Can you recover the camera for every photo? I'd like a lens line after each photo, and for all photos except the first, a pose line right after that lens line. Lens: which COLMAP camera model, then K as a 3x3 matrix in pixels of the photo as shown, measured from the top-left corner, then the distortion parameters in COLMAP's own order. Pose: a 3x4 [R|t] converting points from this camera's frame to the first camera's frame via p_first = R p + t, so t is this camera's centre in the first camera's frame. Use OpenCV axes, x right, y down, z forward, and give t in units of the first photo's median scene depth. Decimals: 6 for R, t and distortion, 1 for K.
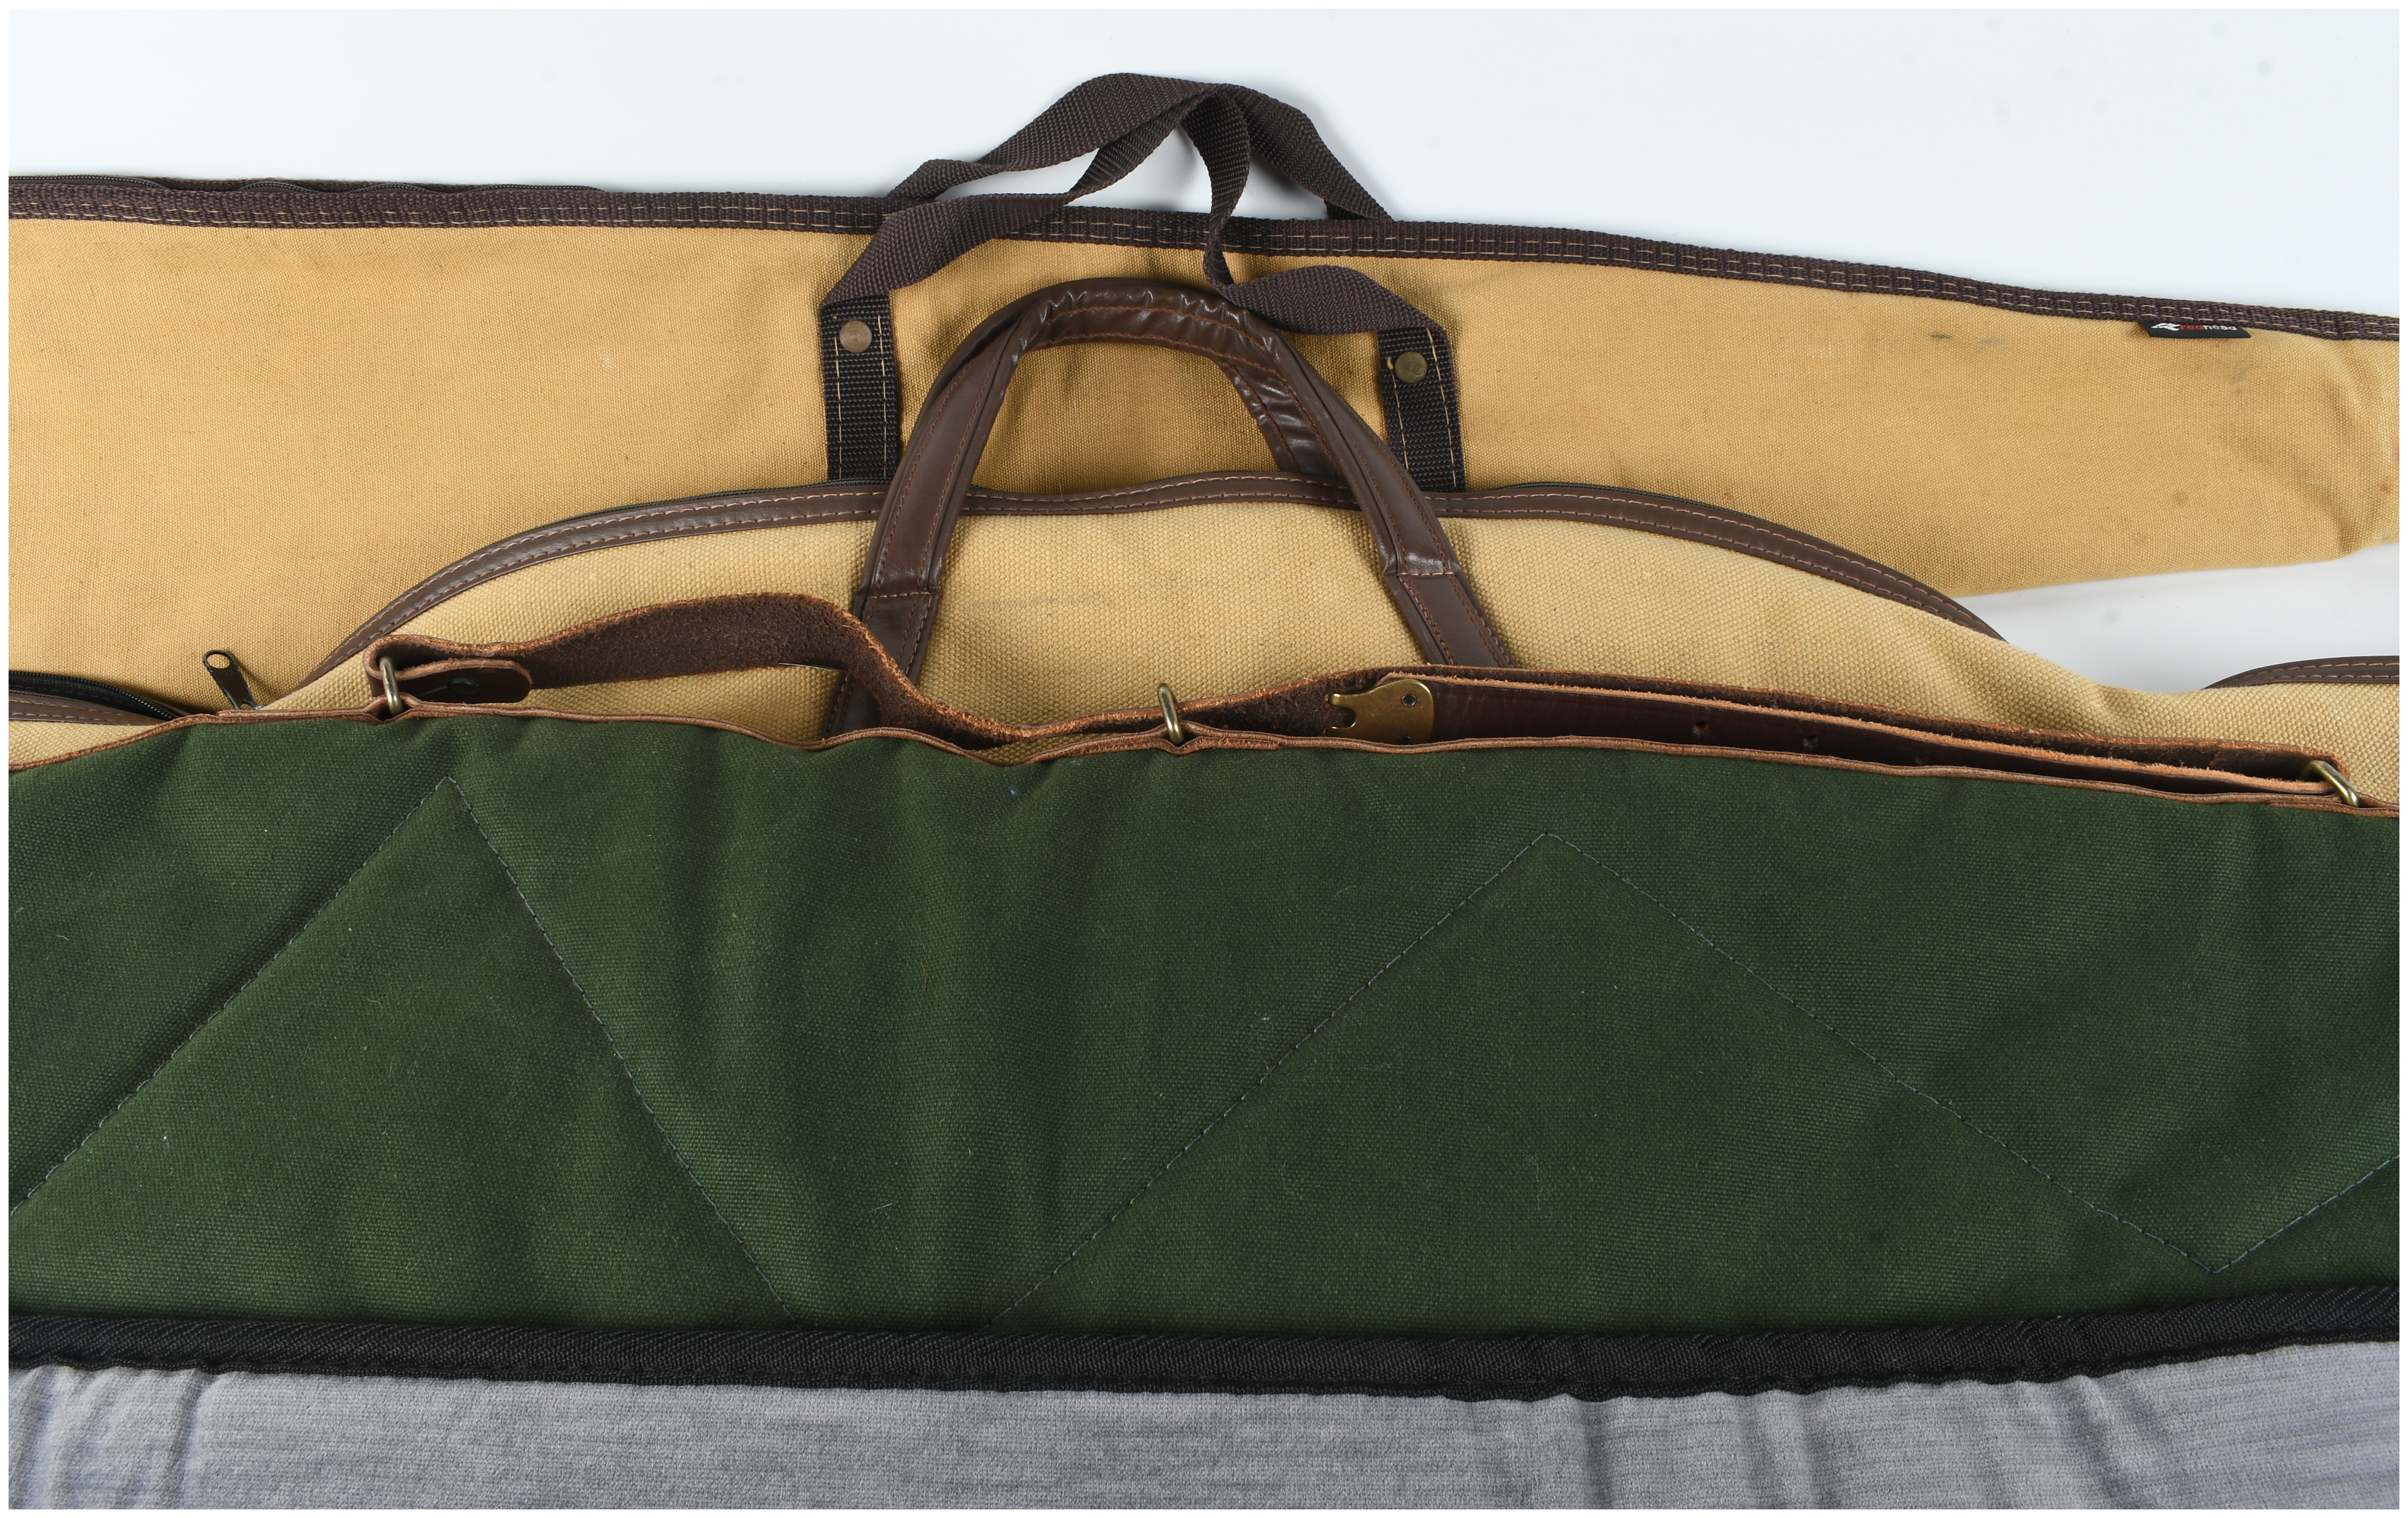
lens RADIAL K [[2045.1, 0, 1205.5], [0, 2045.1, 759.4], [0, 0, 1]] dist [-0.072367, 0.020747]
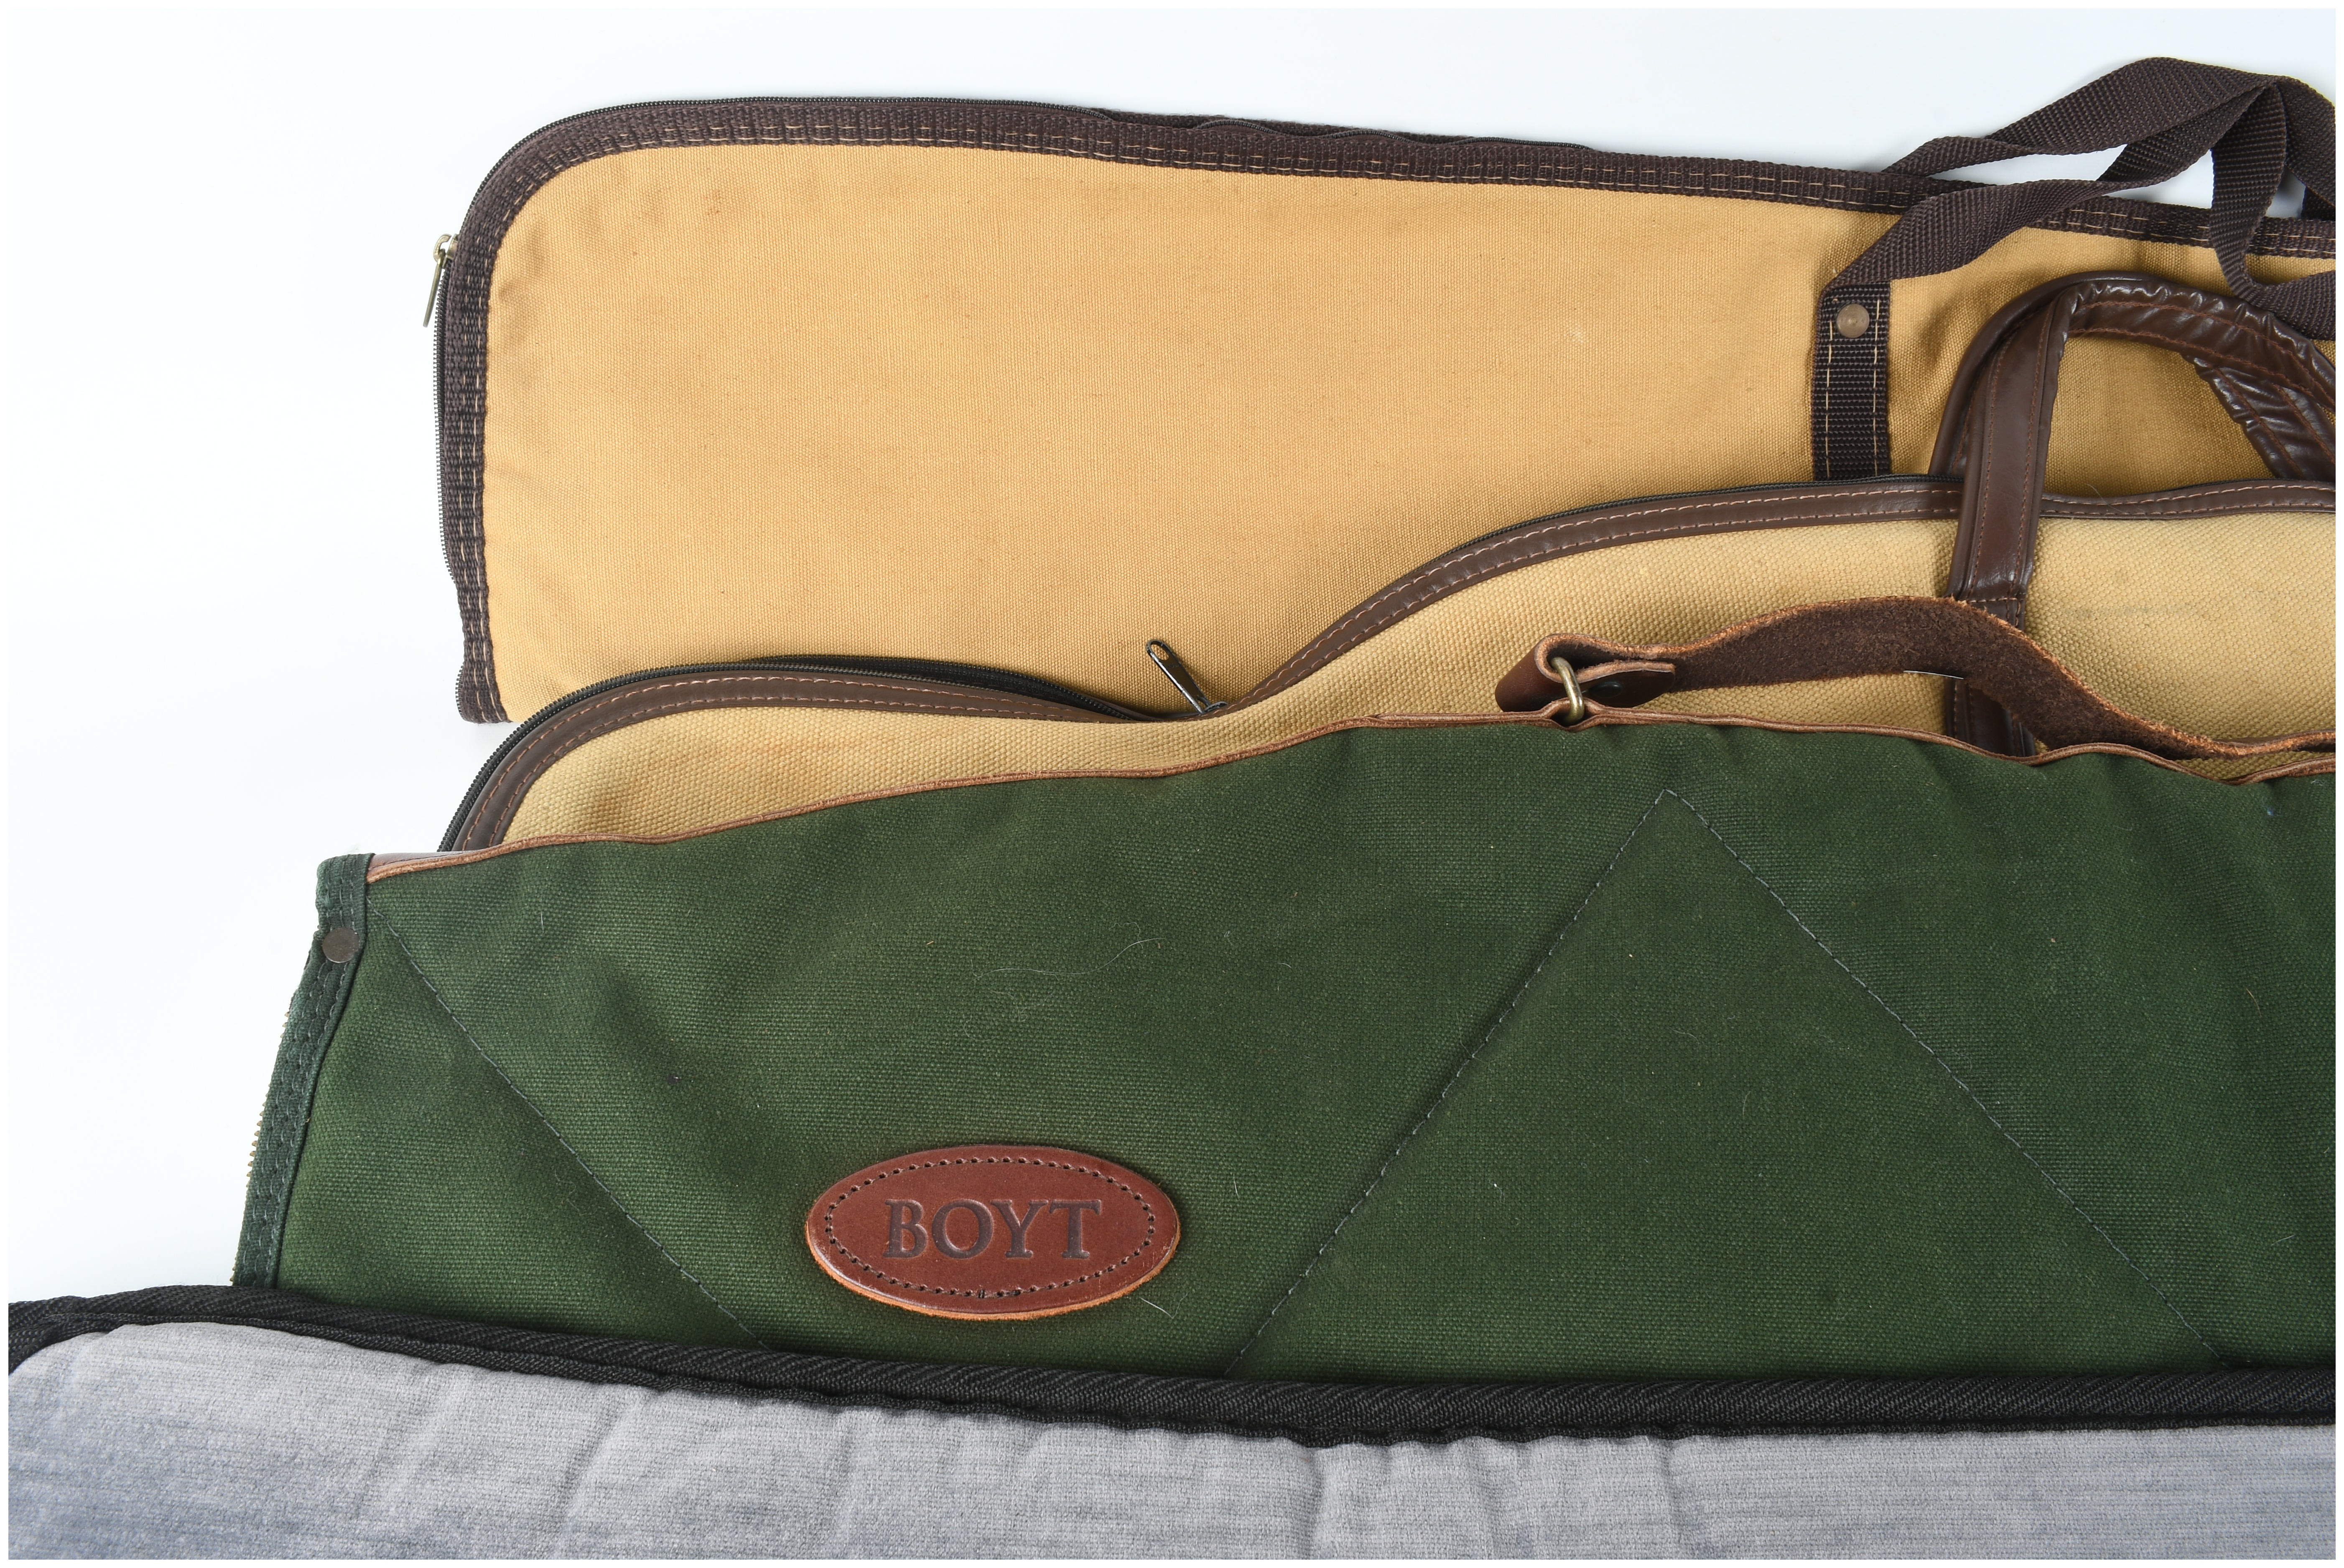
lens RADIAL K [[2259.3, 0, 1170.5], [0, 2259.3, 765.6], [0, 0, 1]] dist [-0.042568, 0.000000]
pose [[0.994038, 0.011069, 0.108469, -0.663257], [-0.012121, 0.999886, 0.009049, -0.008394], [-0.108356, -0.010310, 0.994059, -0.002799]]
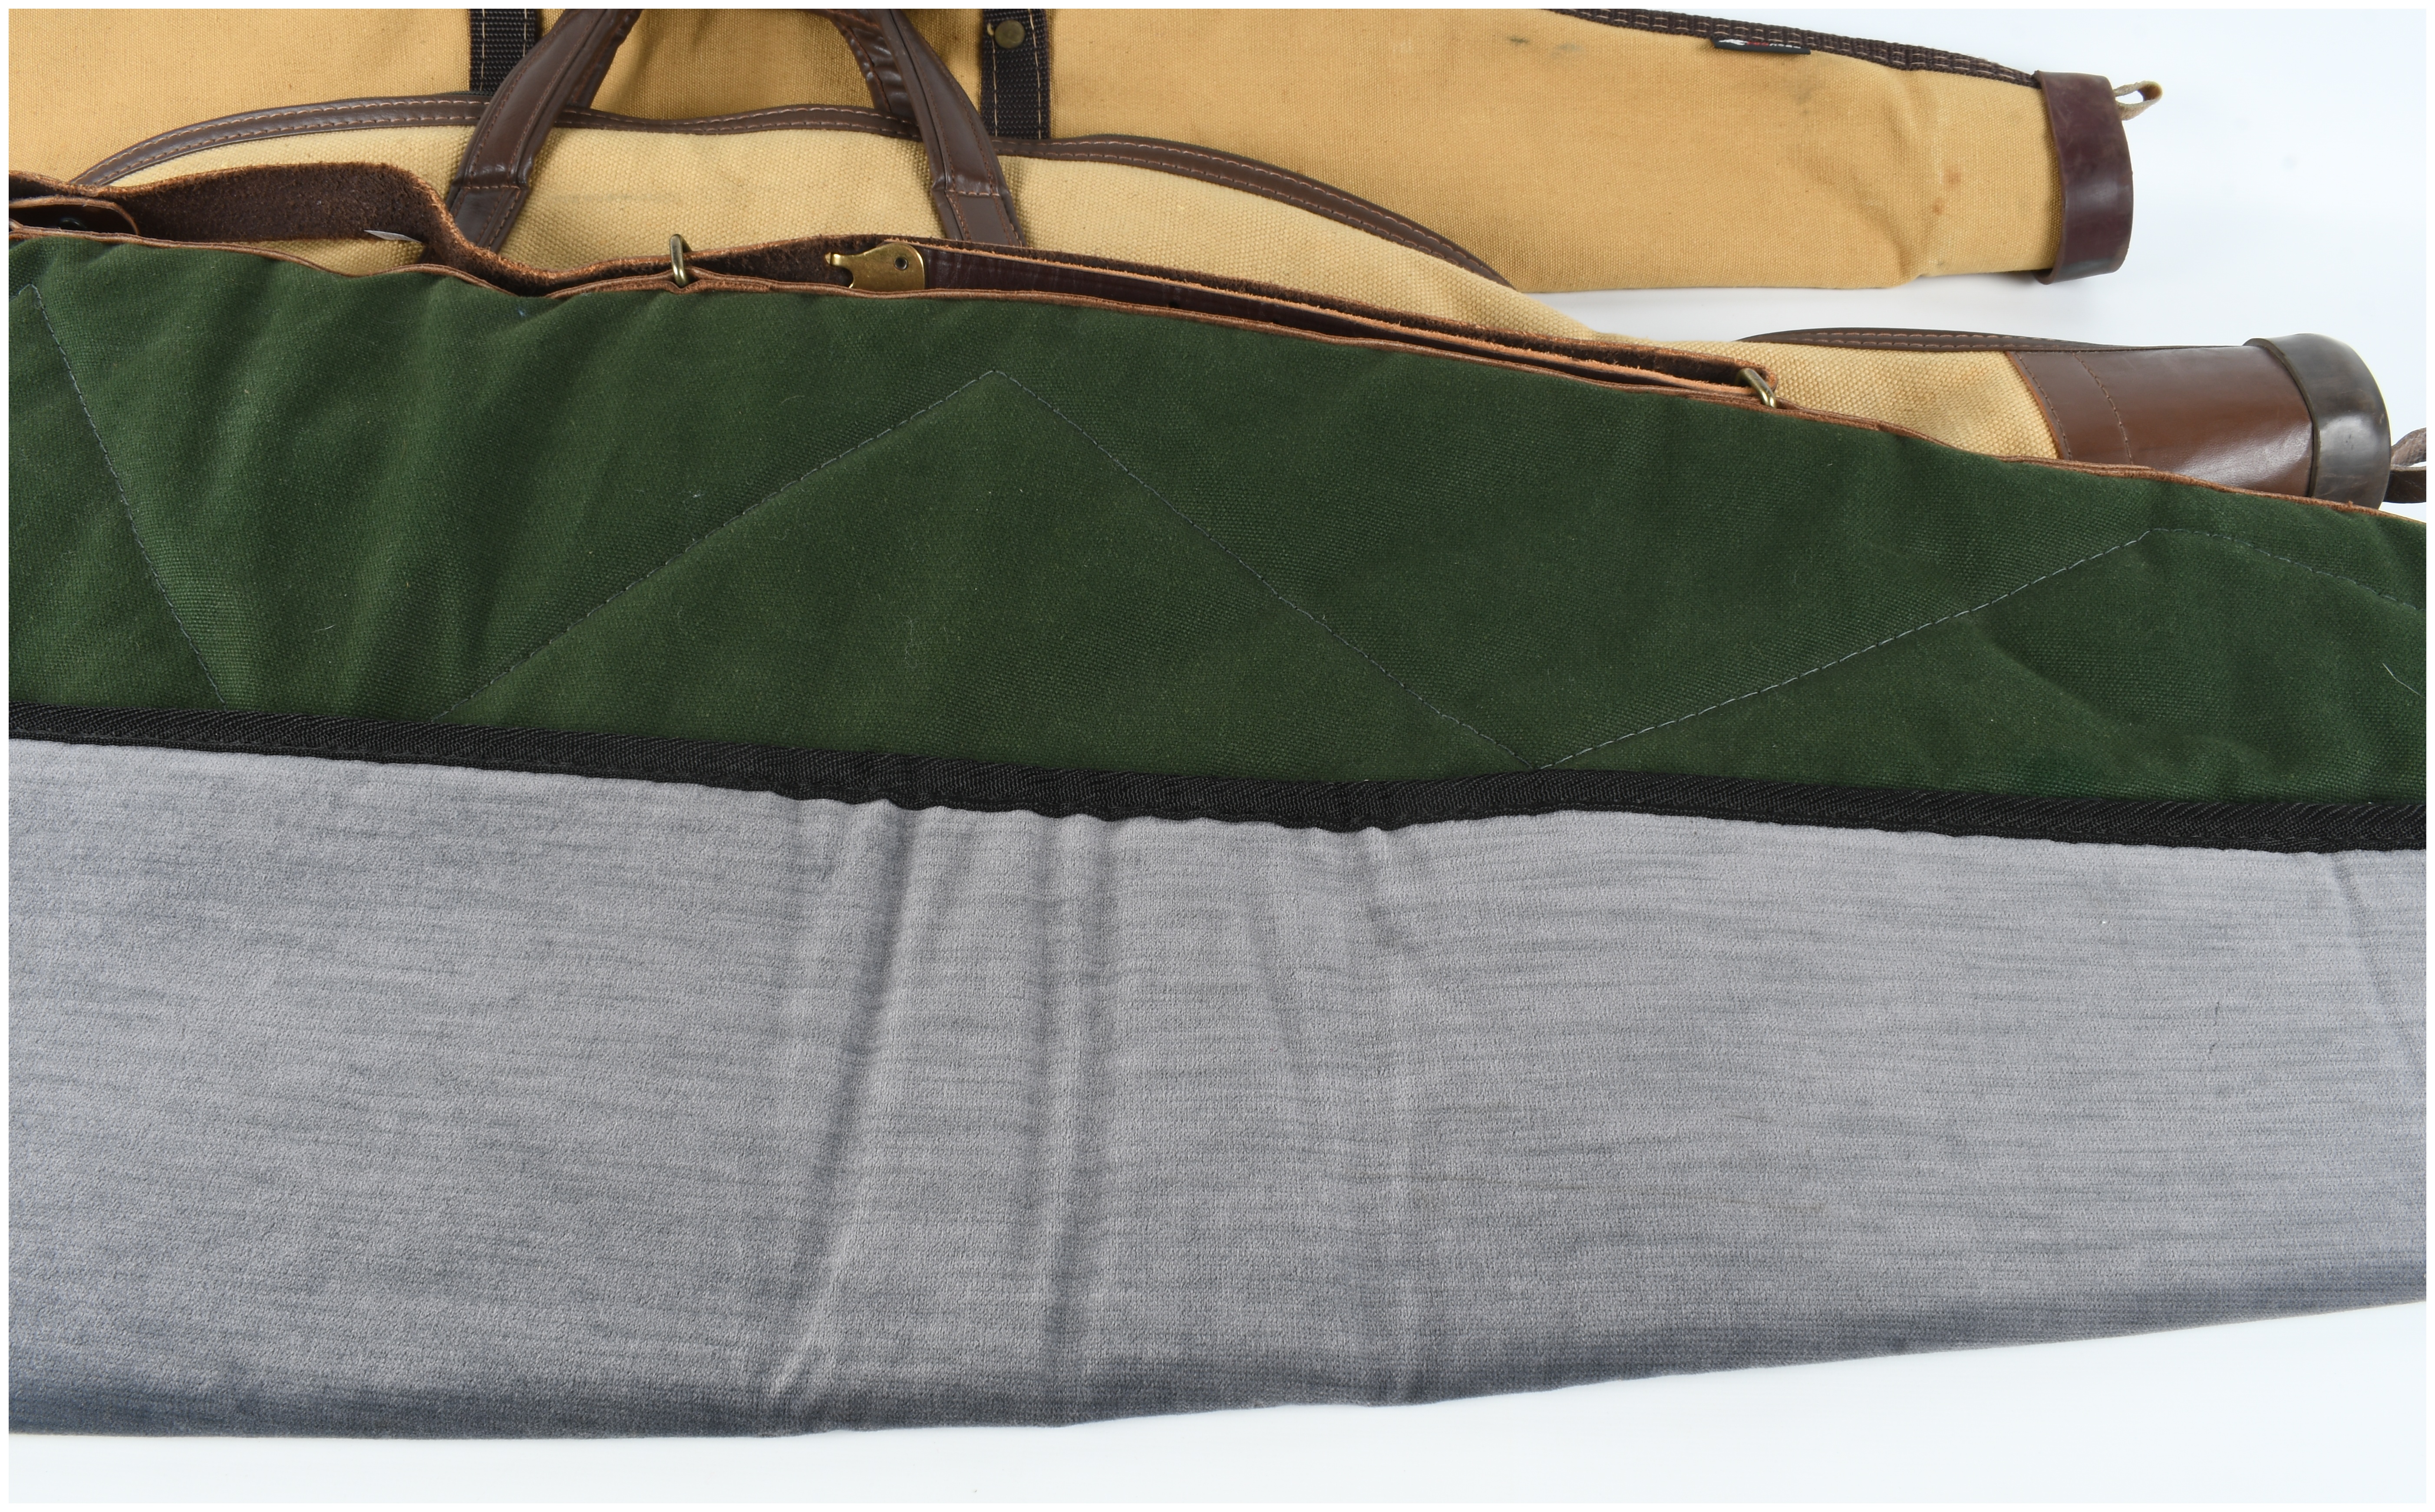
lens RADIAL K [[2068.0, 0, 1219.1], [0, 2068.0, 876.1], [0, 0, 1]] dist [-0.072367, 0.020747]
pose [[0.997203, 0.073759, -0.012052, 0.282655], [-0.073611, 0.997211, 0.012309, 0.248952], [0.012927, -0.011388, 0.999852, -0.077697]]
